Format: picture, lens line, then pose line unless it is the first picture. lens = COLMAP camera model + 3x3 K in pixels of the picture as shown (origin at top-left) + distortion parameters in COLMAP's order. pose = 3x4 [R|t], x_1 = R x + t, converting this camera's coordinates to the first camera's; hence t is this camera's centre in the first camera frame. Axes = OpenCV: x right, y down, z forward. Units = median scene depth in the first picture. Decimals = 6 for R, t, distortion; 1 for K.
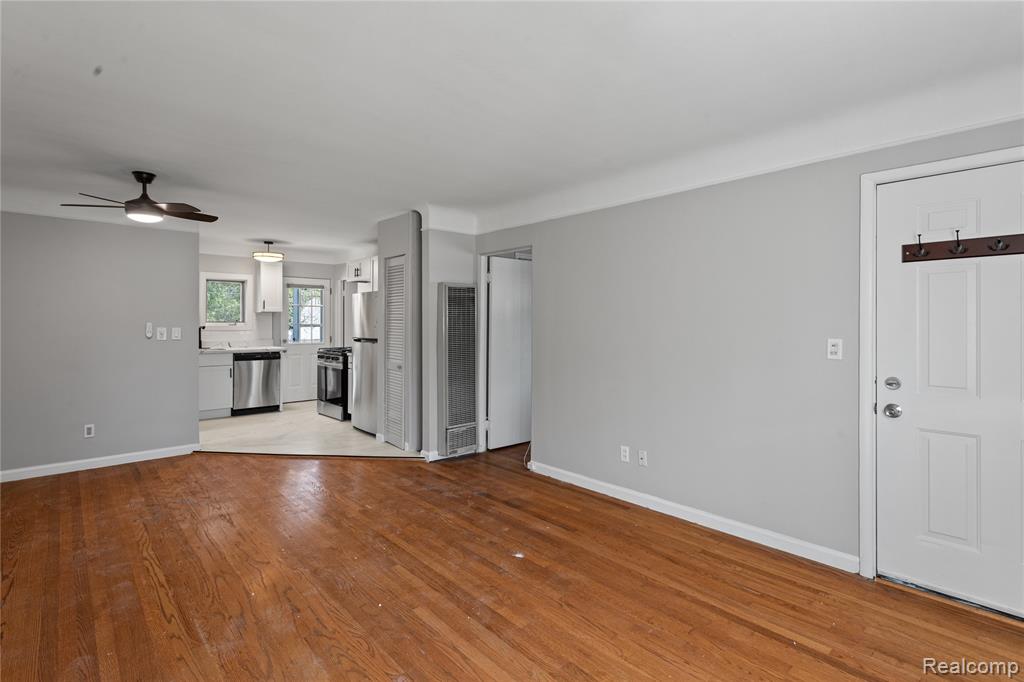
lens RADIAL K [[488.6, 0, 504.4], [0, 488.6, 323.1], [0, 0, 1]] dist [0.001437, 0.000956]
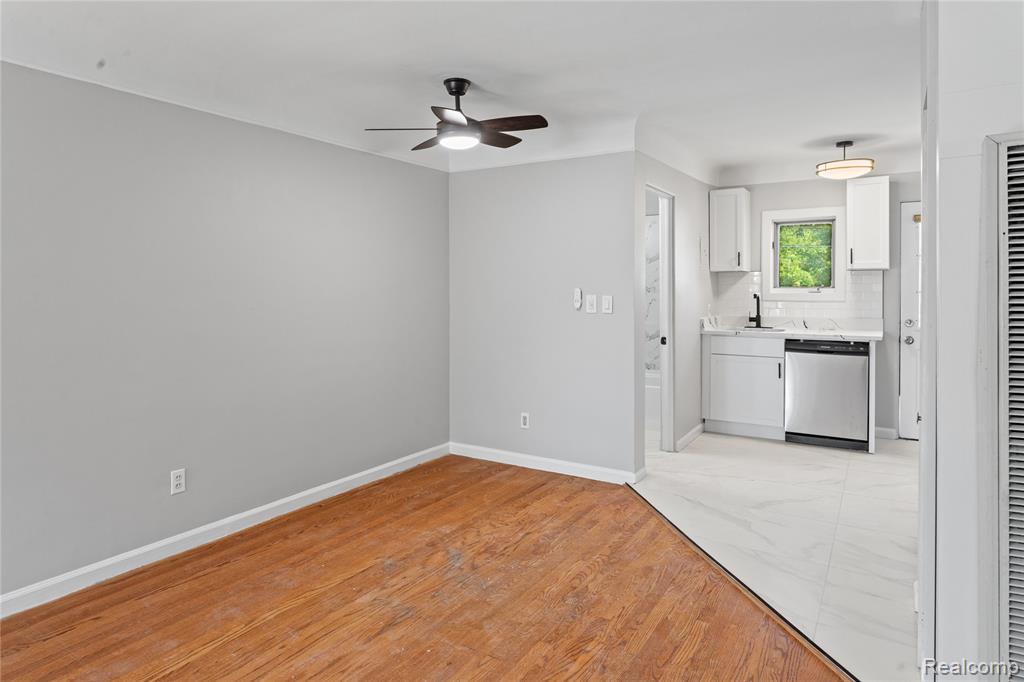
lens RADIAL K [[614.3, 0, 507.7], [0, 614.3, 294.6], [0, 0, 1]] dist [-0.006789, 0.001219]
pose [[0.269814, 0.007840, -0.962881, 0.133061], [-0.000717, 0.999968, 0.007941, 0.001111], [0.962912, -0.001452, 0.269811, 0.695178]]
